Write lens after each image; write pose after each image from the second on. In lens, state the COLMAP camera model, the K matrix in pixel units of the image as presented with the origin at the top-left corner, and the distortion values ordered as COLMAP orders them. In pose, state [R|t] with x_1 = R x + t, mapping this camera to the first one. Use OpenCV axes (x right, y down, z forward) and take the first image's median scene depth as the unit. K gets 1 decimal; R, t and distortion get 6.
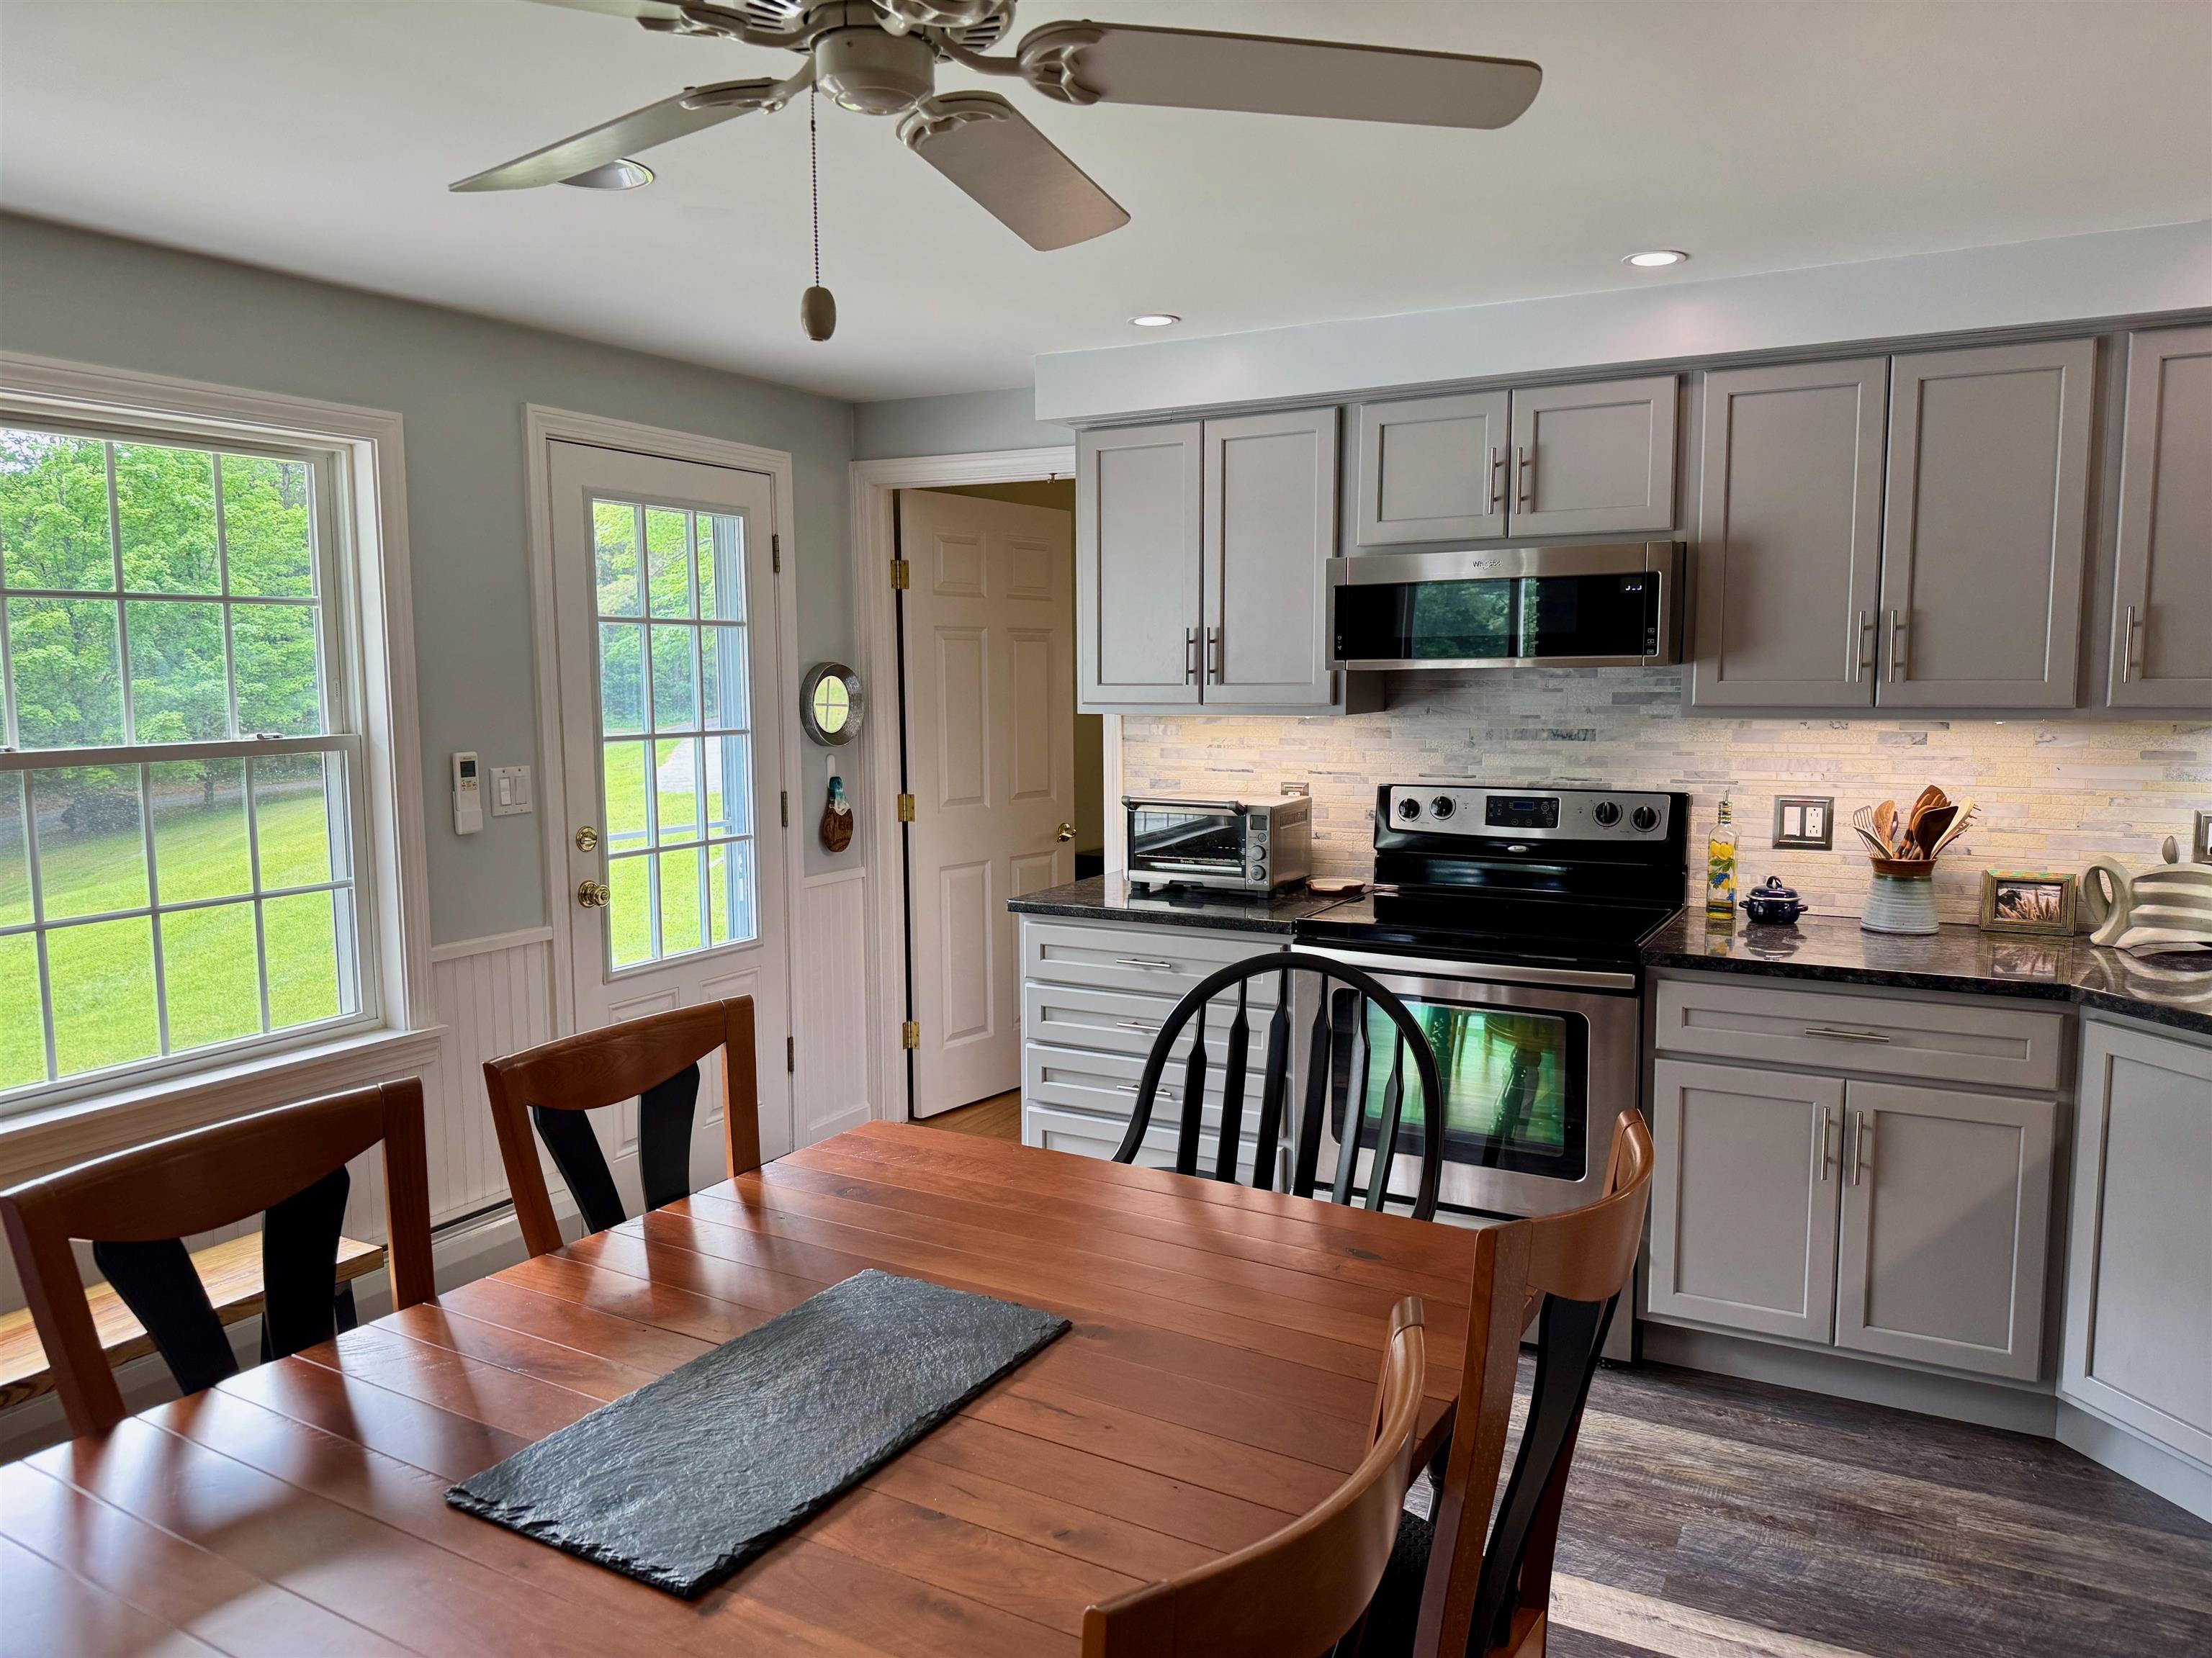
lens RADIAL K [[1546.3, 0, 1105.5], [0, 1546.3, 832.0], [0, 0, 1]] dist [-0.000353, -0.002444]
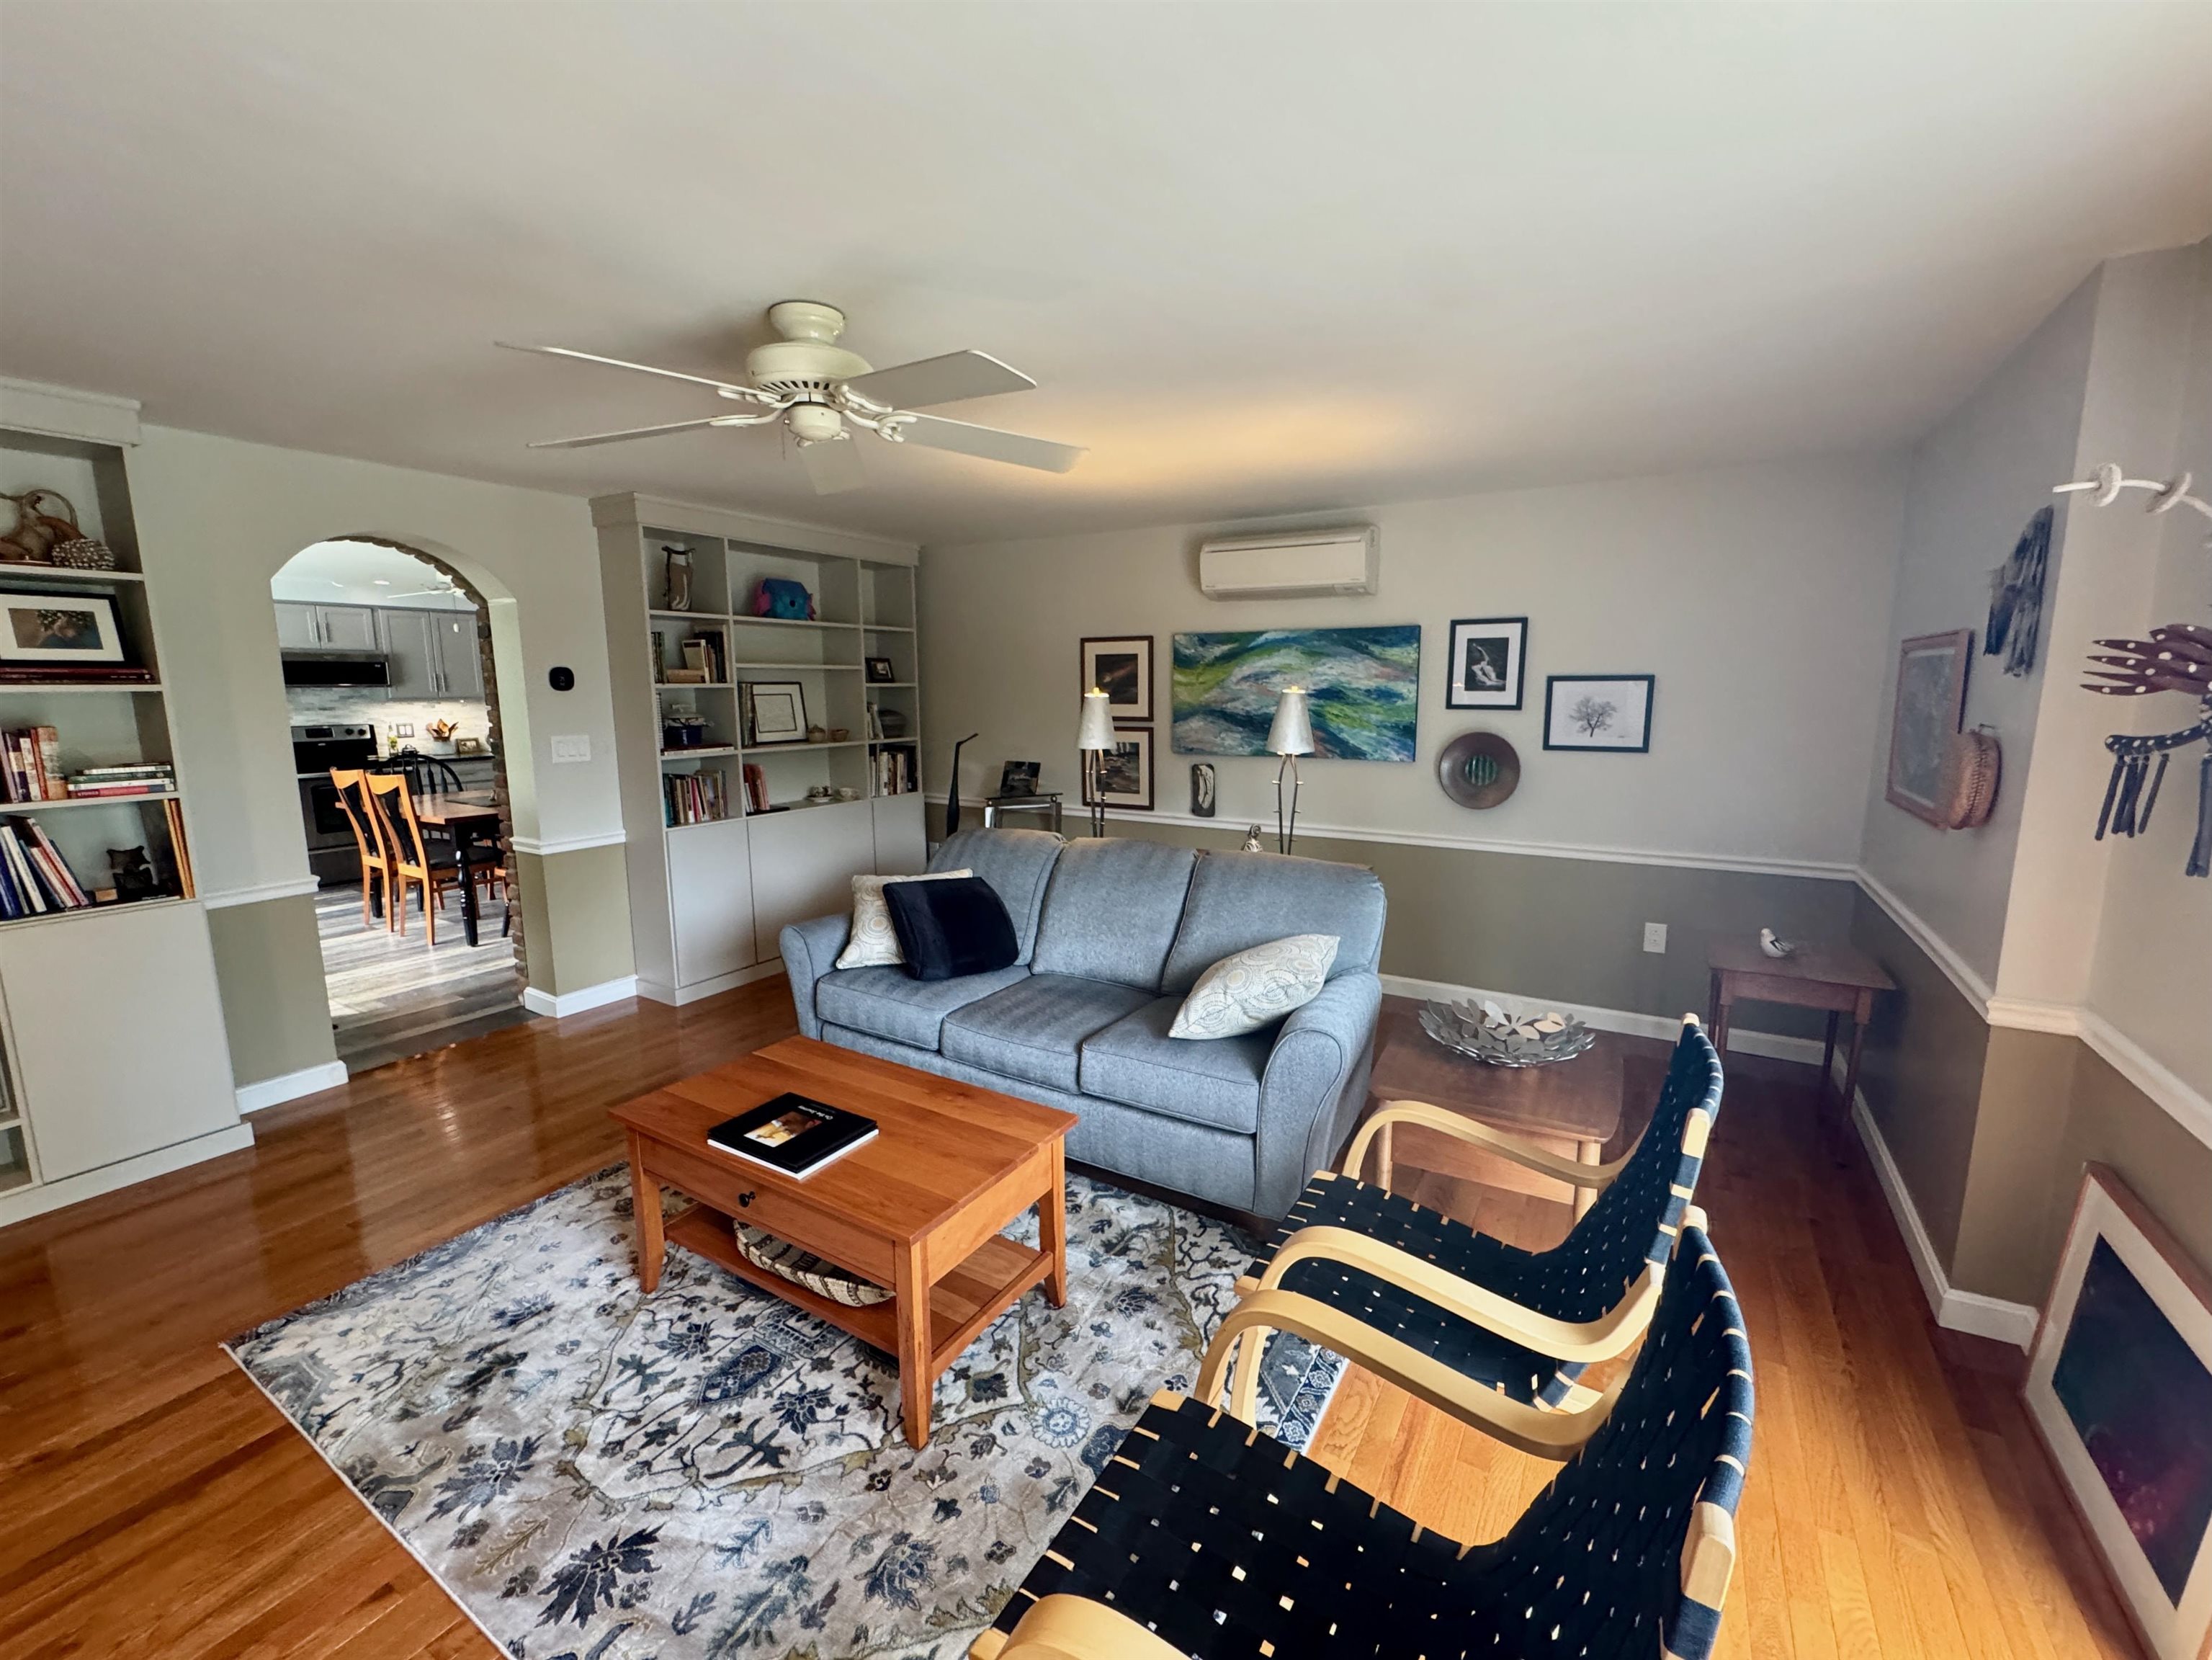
lens RADIAL K [[895.4, 0, 1110.0], [0, 895.4, 826.2], [0, 0, 1]] dist [-0.001079, -0.000008]
pose [[0.026197, -0.150477, 0.988266, -1.626498], [0.111586, 0.982868, 0.146697, 0.091516], [-0.993409, 0.106433, 0.042540, -0.727859]]
